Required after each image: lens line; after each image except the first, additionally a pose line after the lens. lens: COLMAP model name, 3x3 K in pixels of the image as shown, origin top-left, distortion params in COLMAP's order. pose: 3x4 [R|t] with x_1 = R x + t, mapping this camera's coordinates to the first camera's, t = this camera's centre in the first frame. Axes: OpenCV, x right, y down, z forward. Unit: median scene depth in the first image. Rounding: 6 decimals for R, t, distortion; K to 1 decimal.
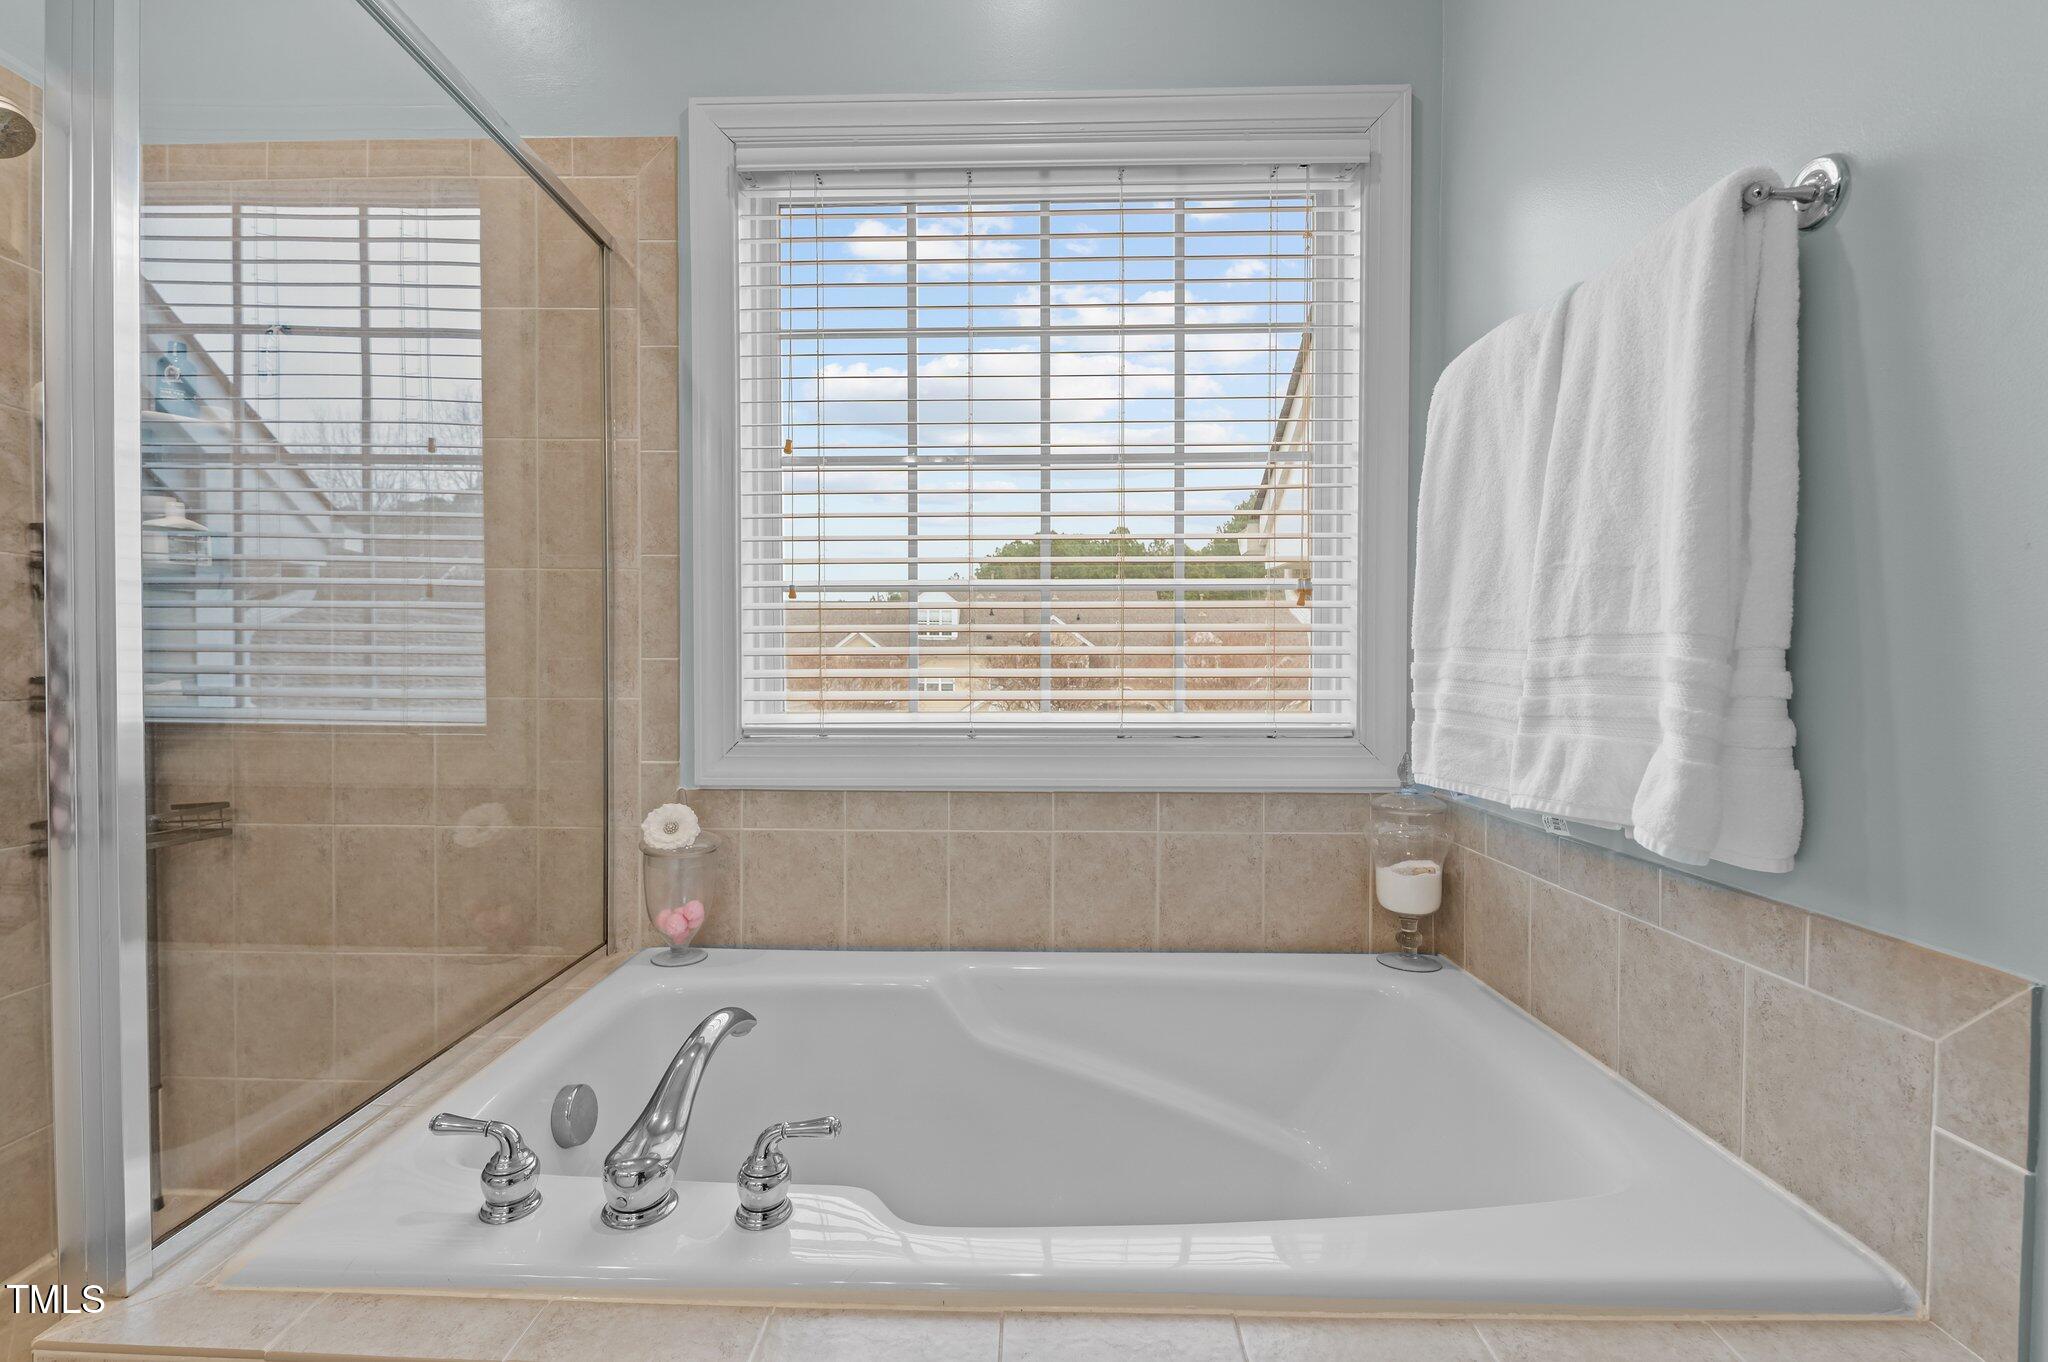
lens RADIAL K [[876.5, 0, 1012.1], [0, 876.5, 688.7], [0, 0, 1]] dist [0.002269, -0.011240]
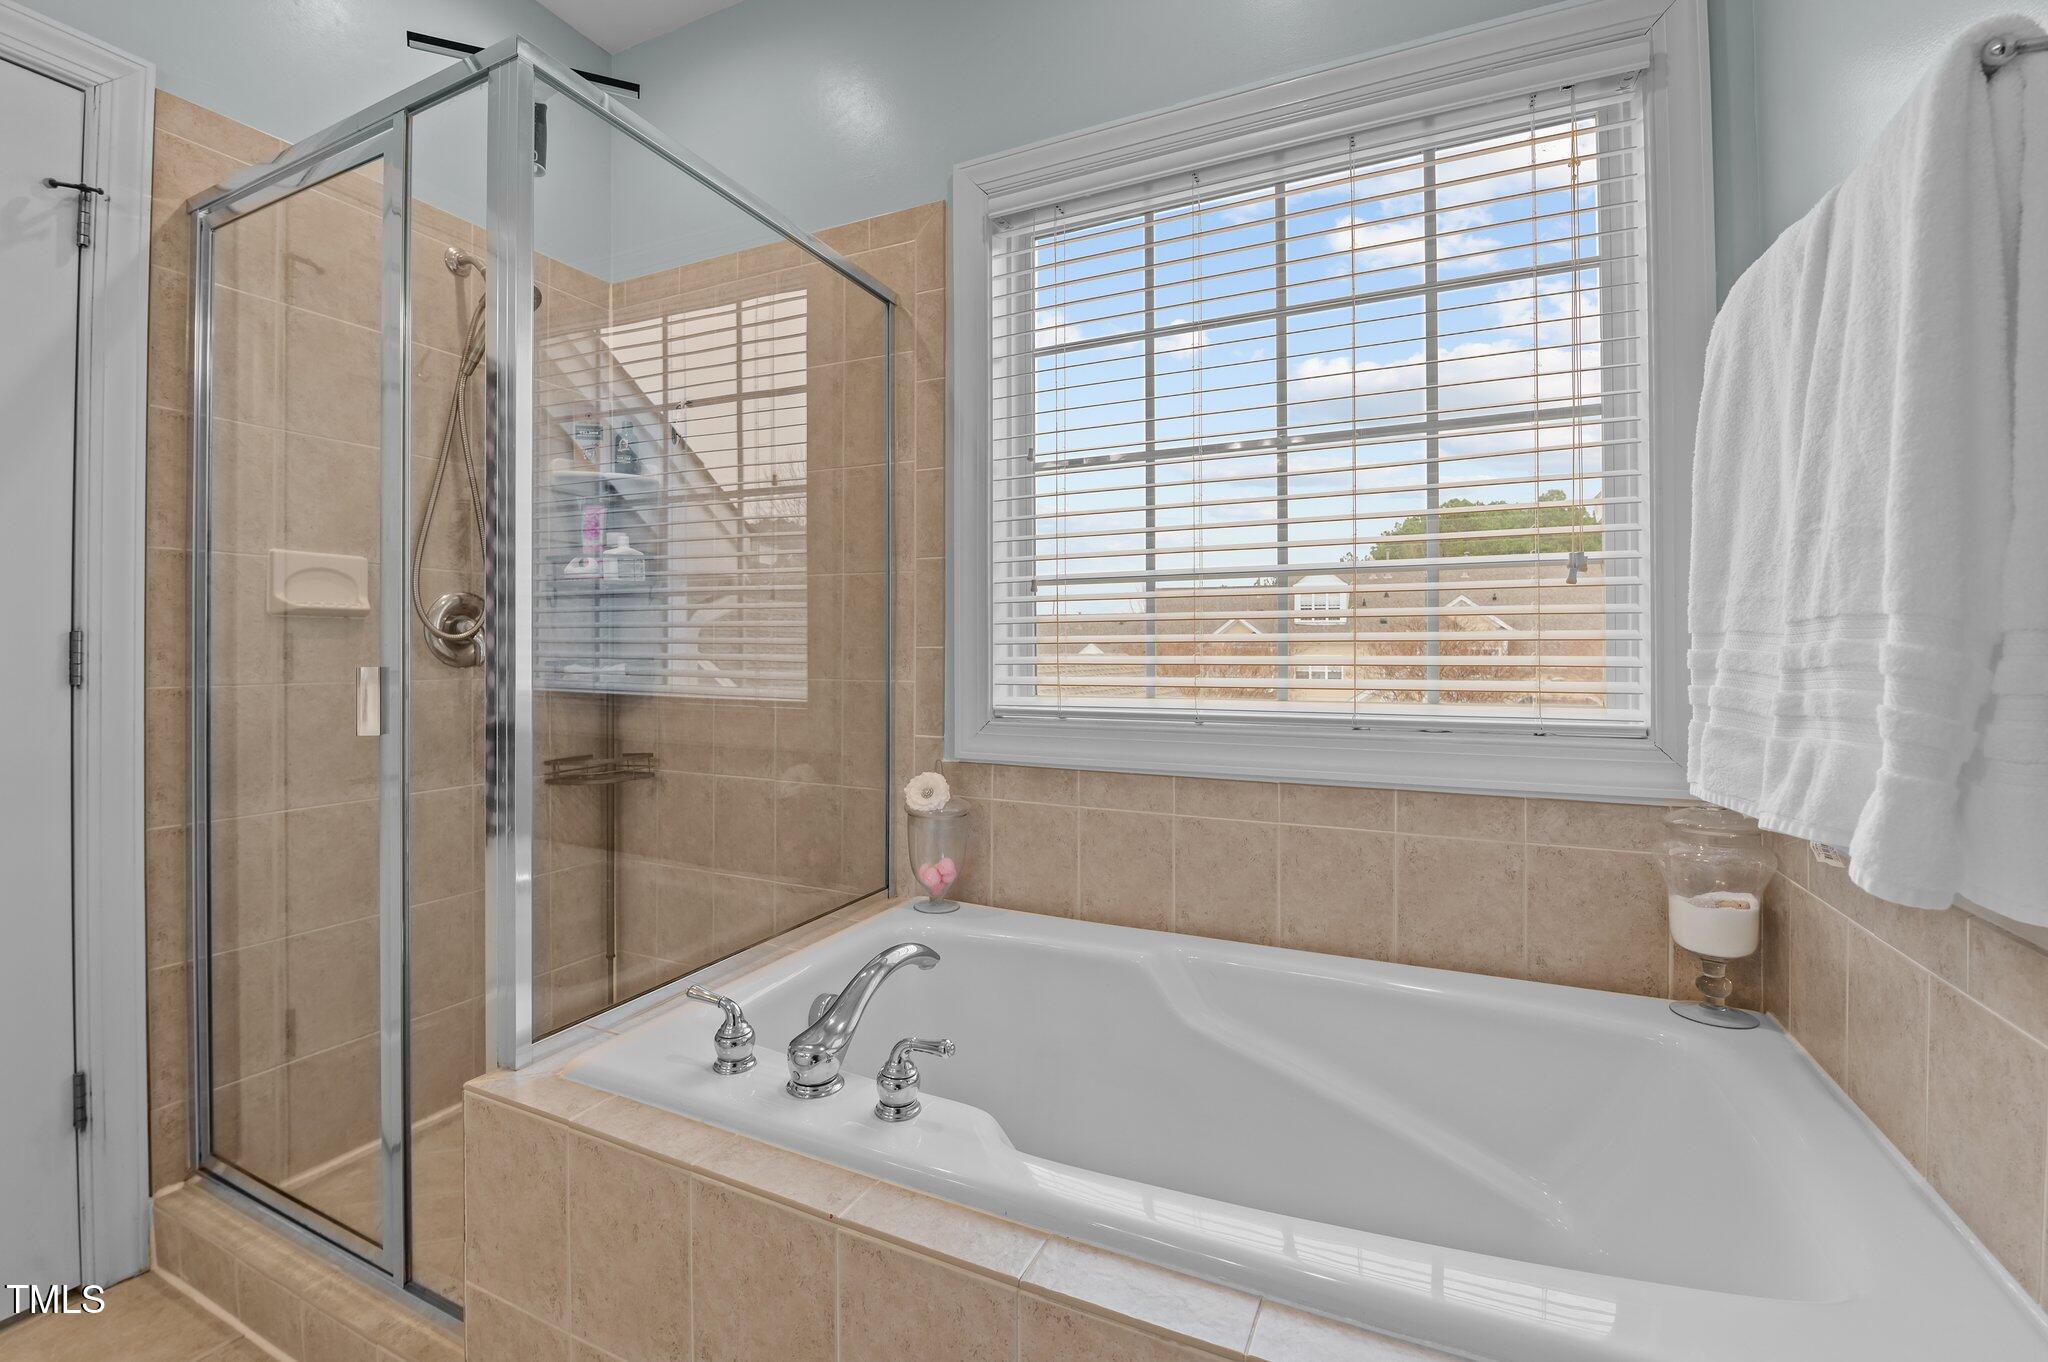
lens RADIAL K [[892.6, 0, 1014.5], [0, 892.6, 665.5], [0, 0, 1]] dist [-0.030069, -0.001022]
pose [[0.906471, 0.005737, -0.422229, 0.198697], [-0.010852, 0.999894, -0.009713, 0.000265], [0.422128, 0.013387, 0.906437, -0.021886]]
